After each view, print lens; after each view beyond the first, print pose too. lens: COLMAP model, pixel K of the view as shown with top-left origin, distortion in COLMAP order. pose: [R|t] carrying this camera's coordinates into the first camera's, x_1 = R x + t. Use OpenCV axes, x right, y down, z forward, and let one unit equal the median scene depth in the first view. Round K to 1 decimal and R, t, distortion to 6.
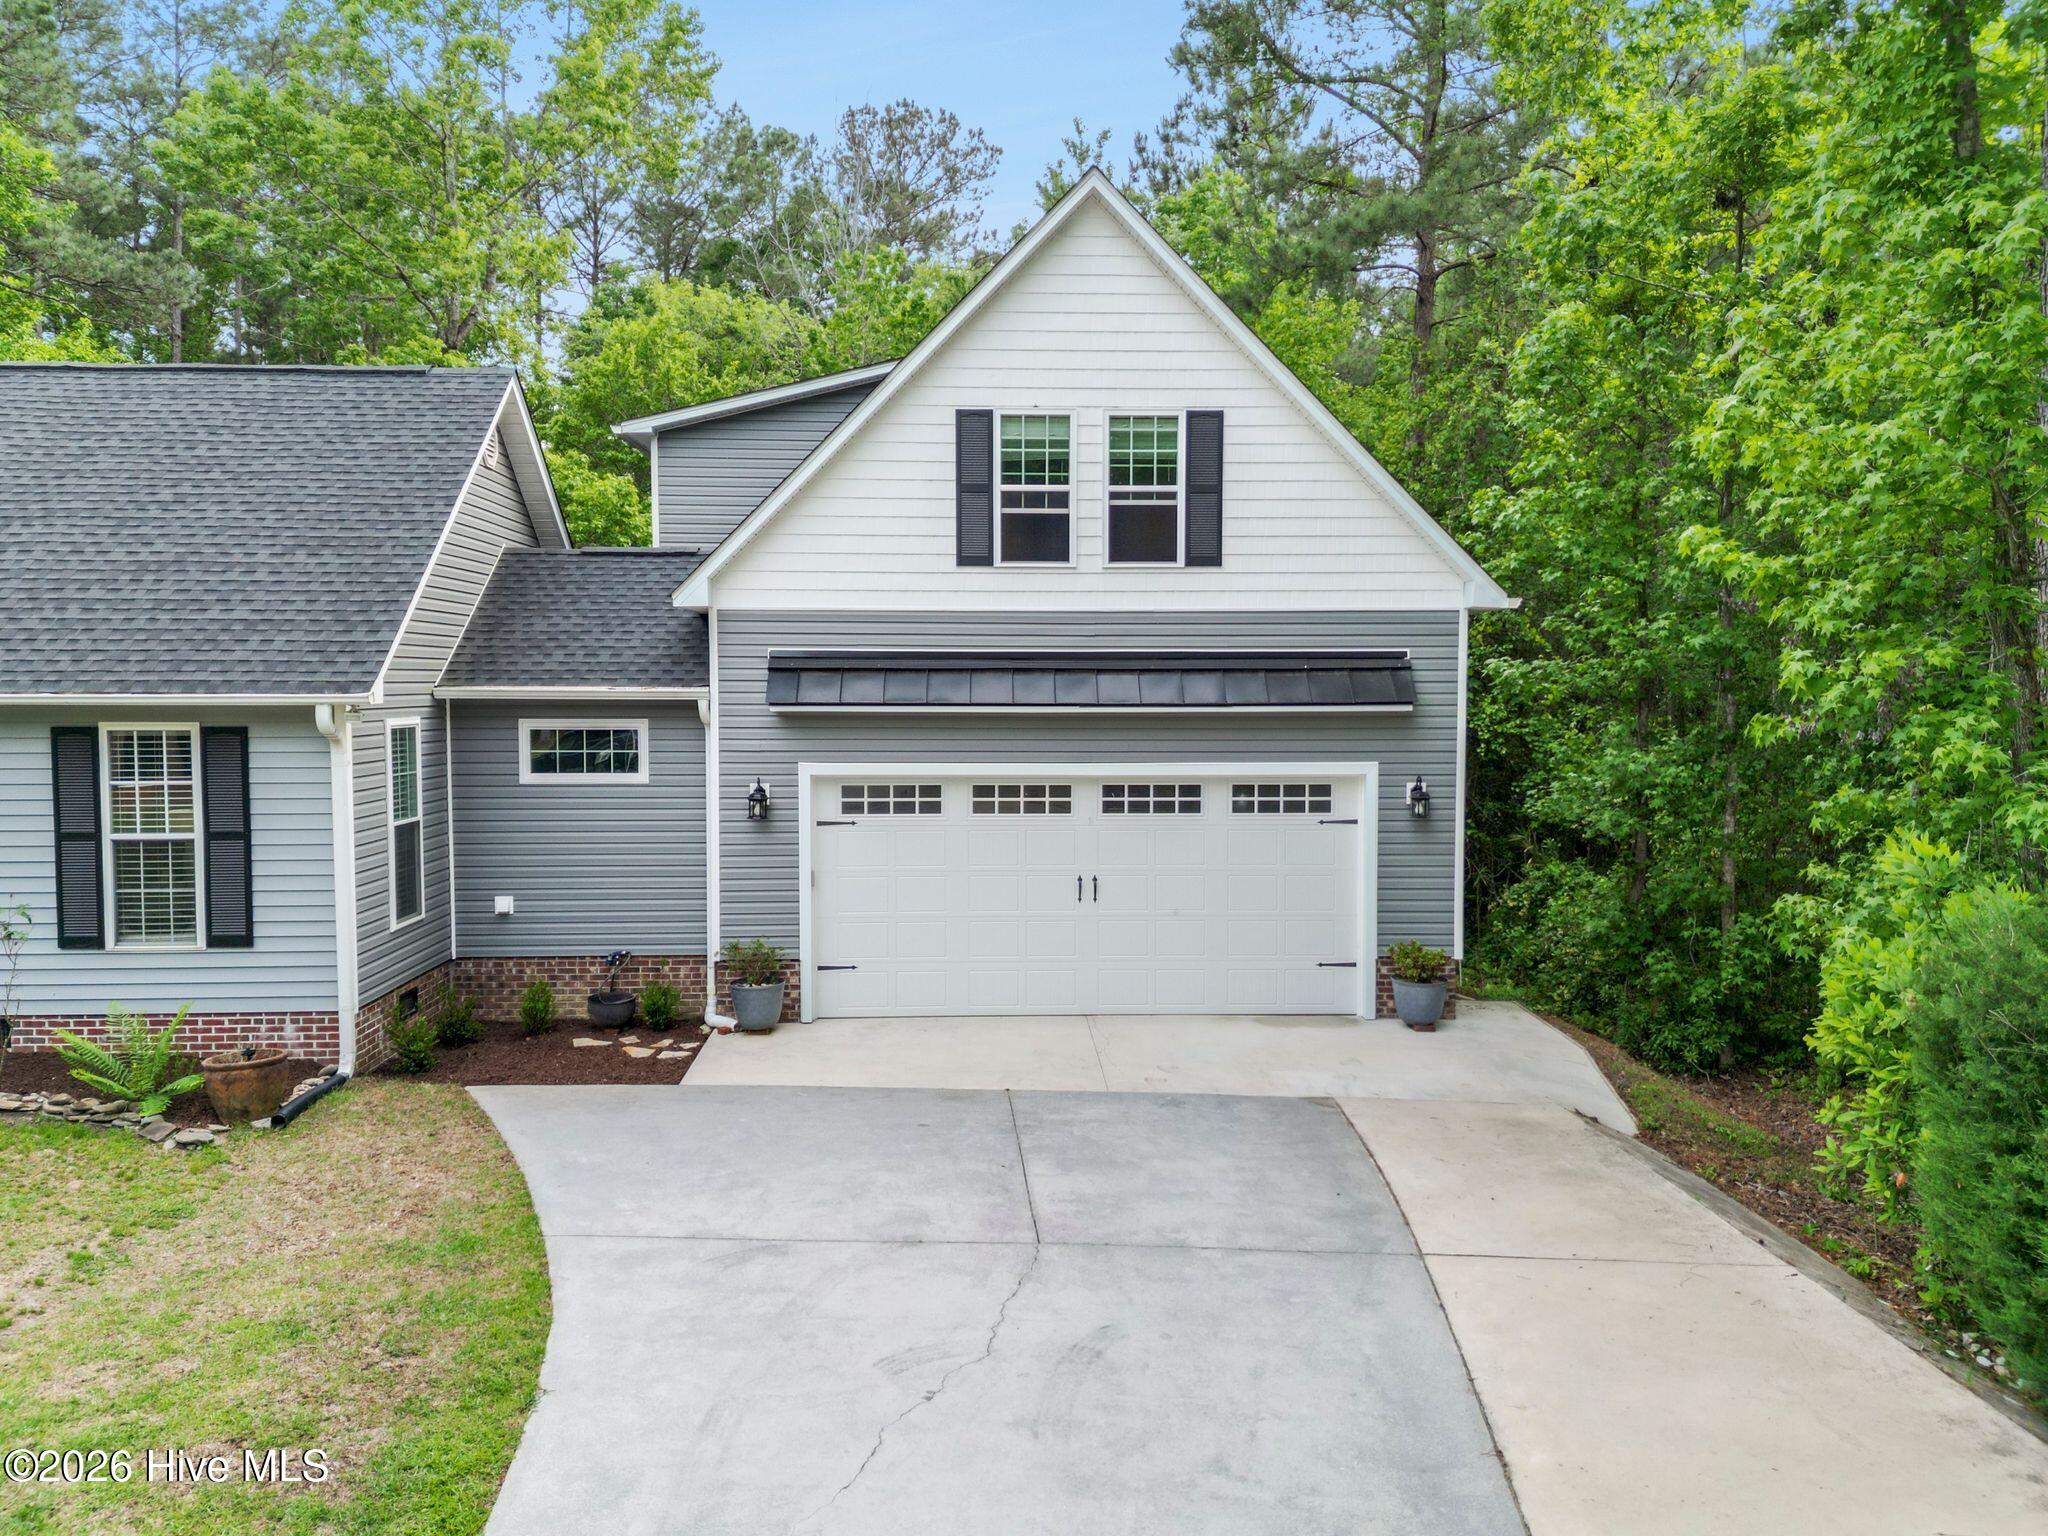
lens RADIAL K [[1515.8, 0, 998.1], [0, 1515.8, 780.3], [0, 0, 1]] dist [0.072454, -0.006241]
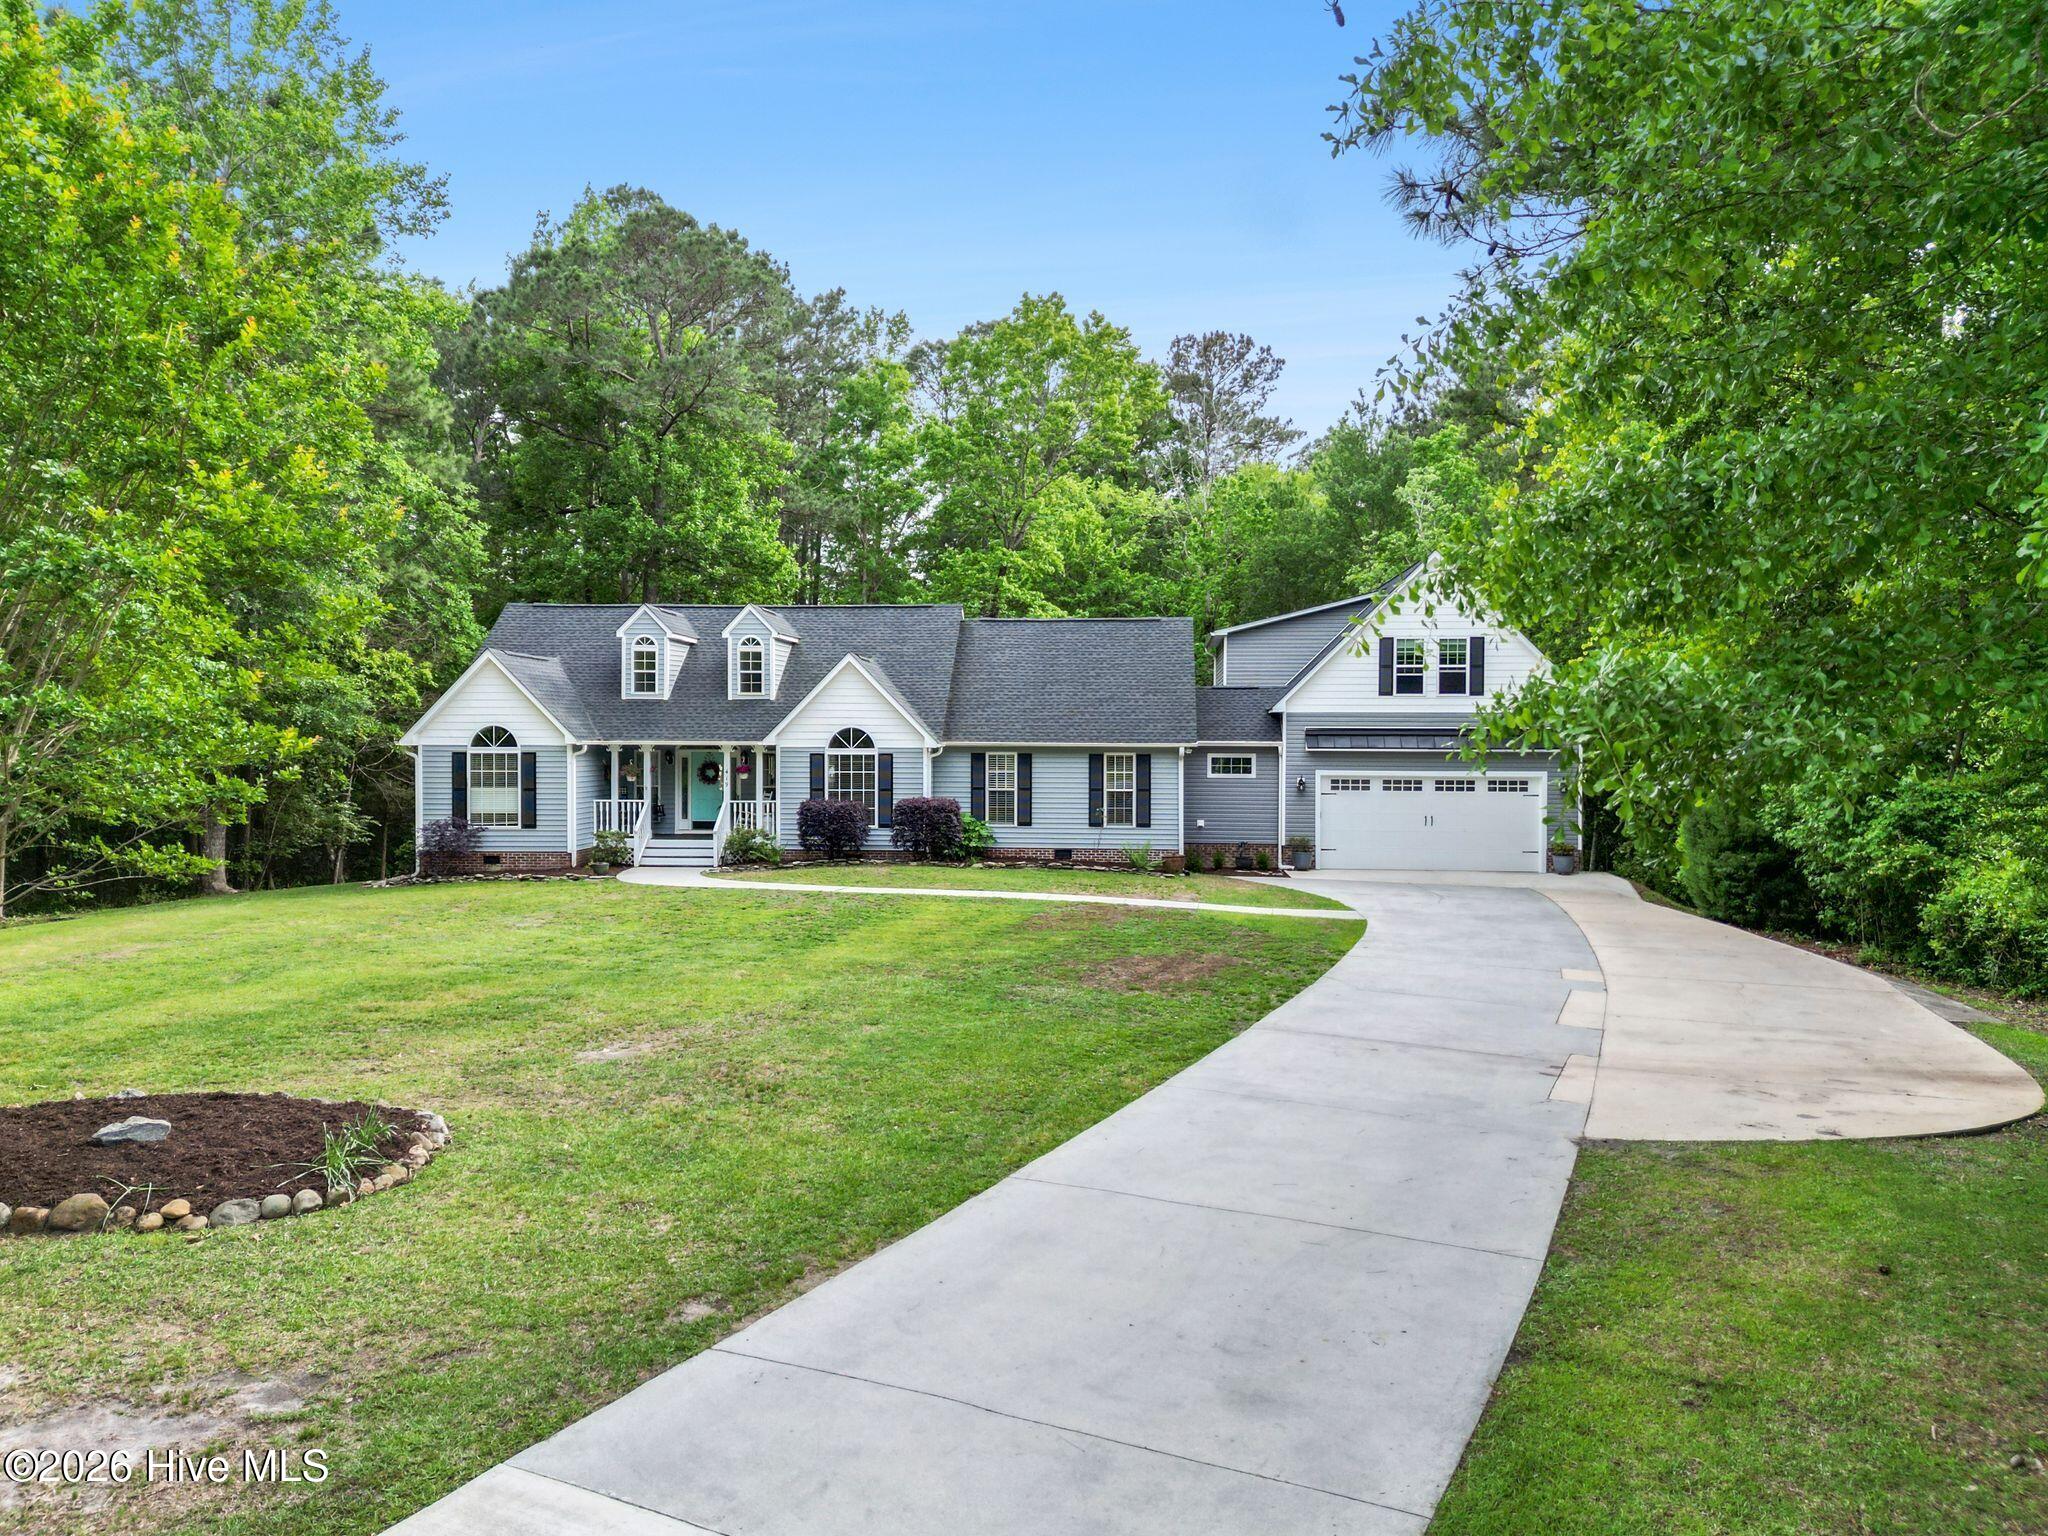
lens RADIAL K [[1515.8, 0, 998.1], [0, 1515.8, 780.3], [0, 0, 1]] dist [0.072454, -0.006241]
pose [[0.993243, 0.009040, -0.115700, -0.372853], [-0.012810, 0.999410, -0.031875, 0.096562], [0.115344, 0.033142, 0.992773, -1.673685]]
